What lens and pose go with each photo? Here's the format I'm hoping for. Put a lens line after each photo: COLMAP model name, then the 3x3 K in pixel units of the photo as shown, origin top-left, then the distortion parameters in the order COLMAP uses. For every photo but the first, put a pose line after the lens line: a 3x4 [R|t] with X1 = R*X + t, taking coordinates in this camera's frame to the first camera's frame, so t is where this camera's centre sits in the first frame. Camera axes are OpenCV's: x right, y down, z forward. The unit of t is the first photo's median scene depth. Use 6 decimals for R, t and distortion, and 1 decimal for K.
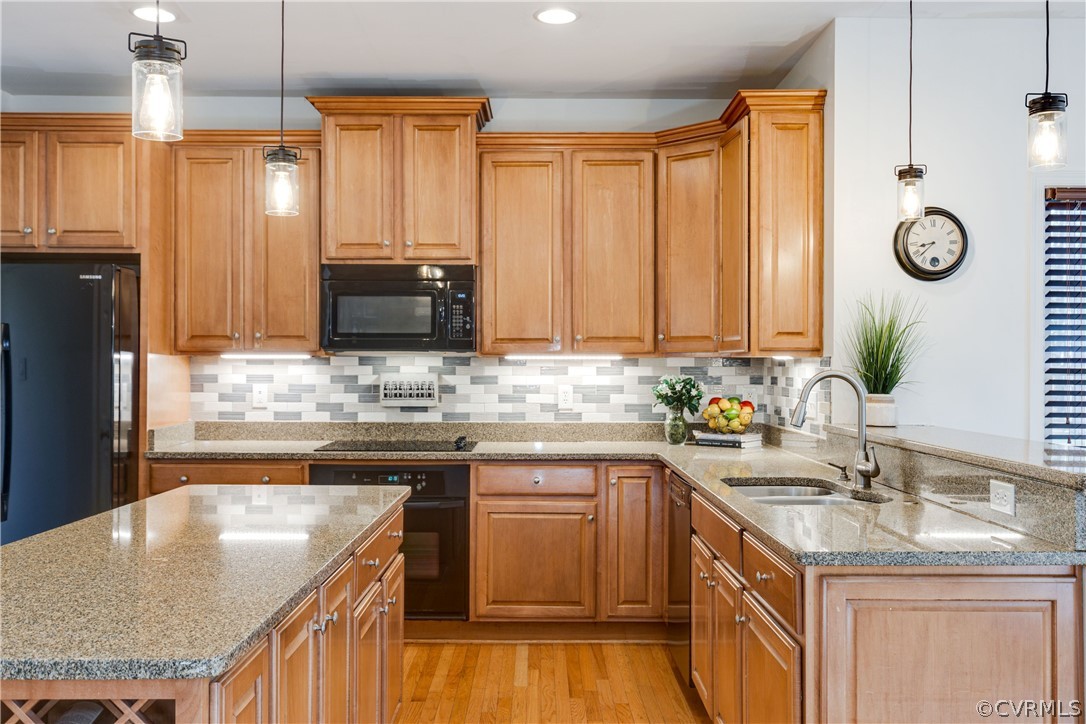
lens RADIAL K [[1000.5, 0, 547.9], [0, 1000.5, 363.5], [0, 0, 1]] dist [0.008858, 0.000000]
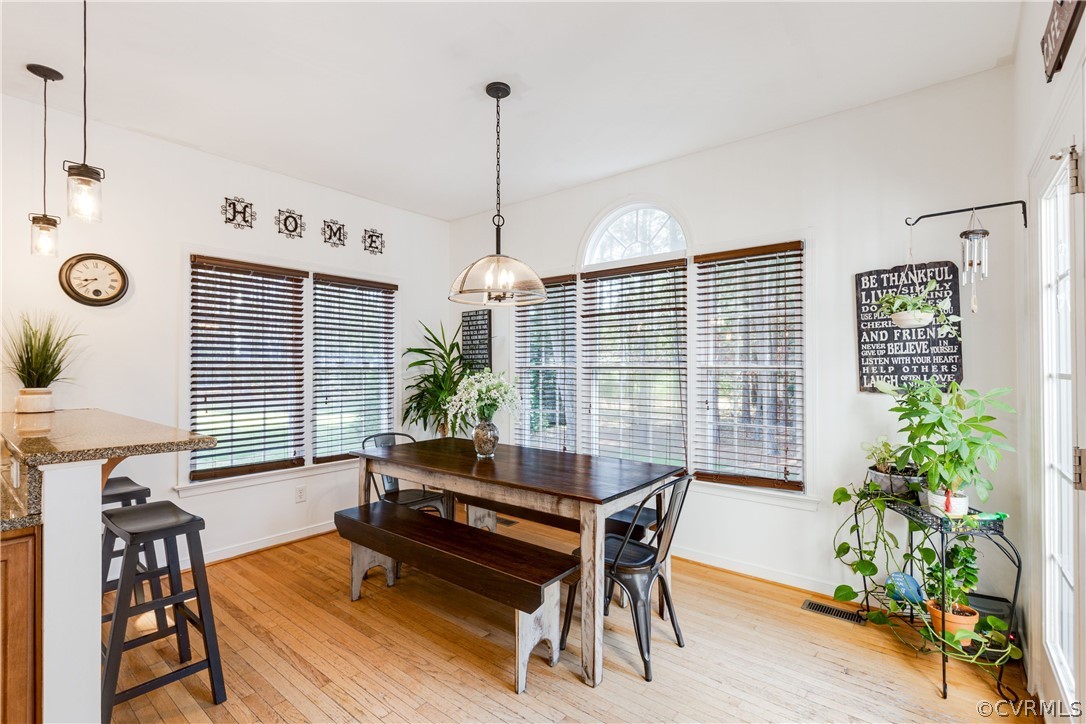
lens RADIAL K [[506.1, 0, 548.5], [0, 506.1, 362.4], [0, 0, 1]] dist [0.008681, -0.000691]
pose [[0.620145, -0.001440, 0.784486, 0.179659], [0.003357, 0.999994, -0.000818, -0.000384], [-0.784480, 0.003141, 0.620146, 0.044274]]
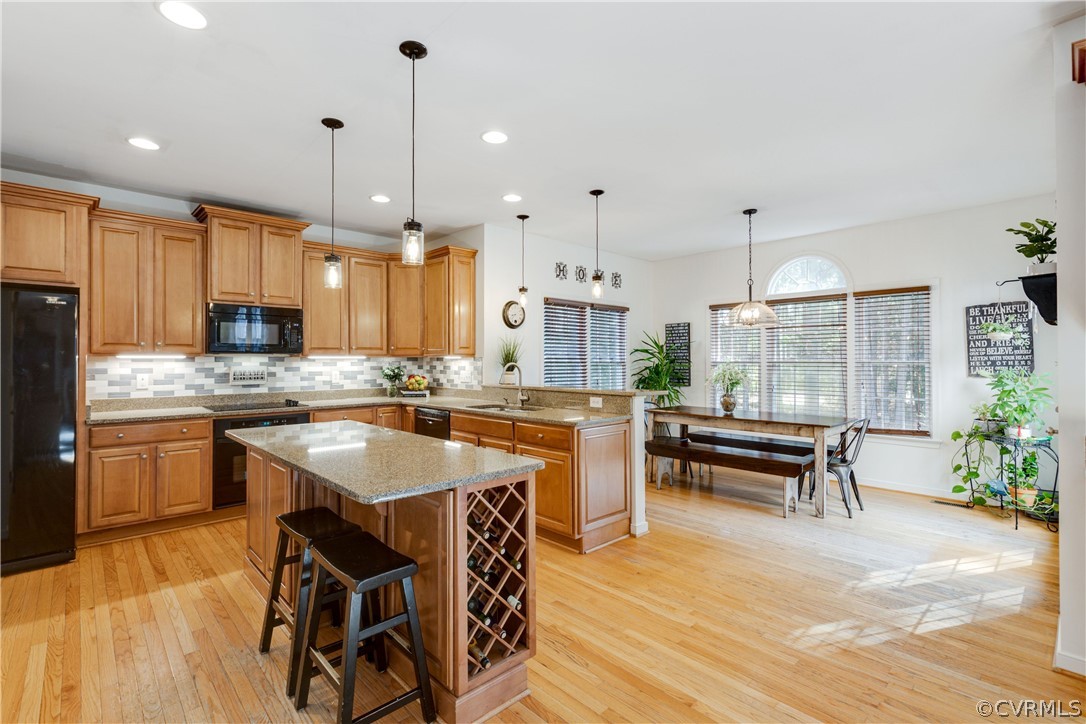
lens RADIAL K [[506.1, 0, 542.9], [0, 506.1, 358.1], [0, 0, 1]] dist [0.008681, -0.000691]
pose [[0.726674, -0.001258, 0.686981, -0.402819], [0.002355, 0.999997, -0.000659, -0.002864], [-0.686978, 0.002097, 0.726675, -0.022853]]
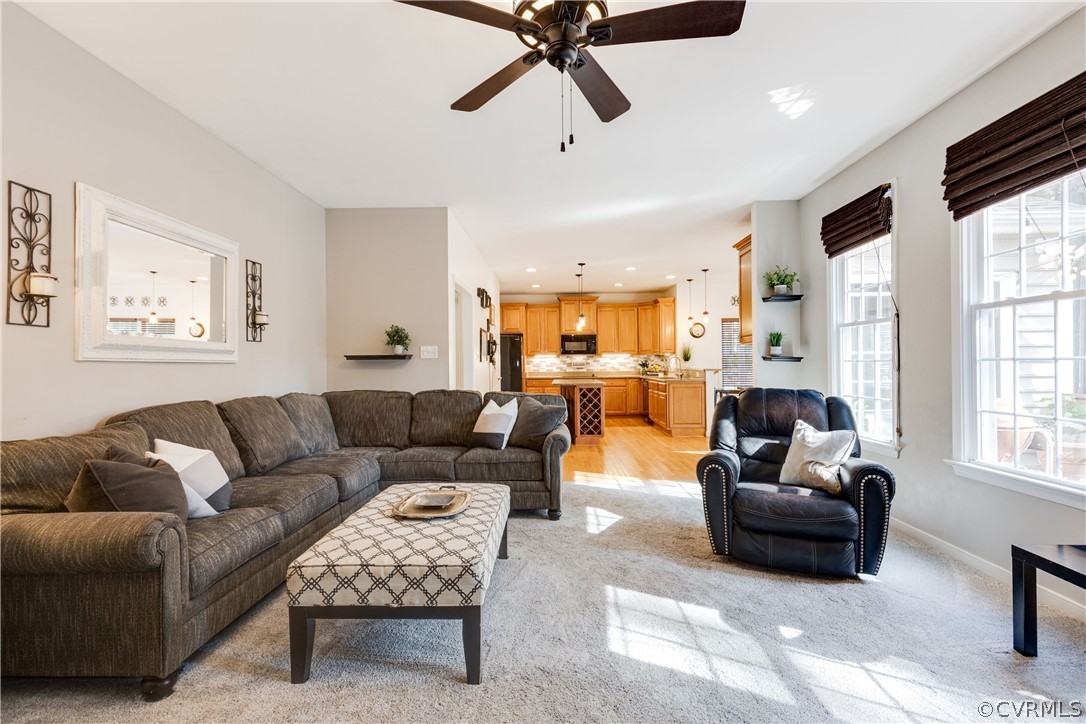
lens RADIAL K [[553.7, 0, 538.4], [0, 553.7, 363.3], [0, 0, 1]] dist [-0.000424, -0.000543]
pose [[0.999449, -0.013100, -0.030500, -0.249846], [0.013063, 0.999914, -0.001420, 0.026839], [0.030516, 0.001021, 0.999534, -1.394679]]
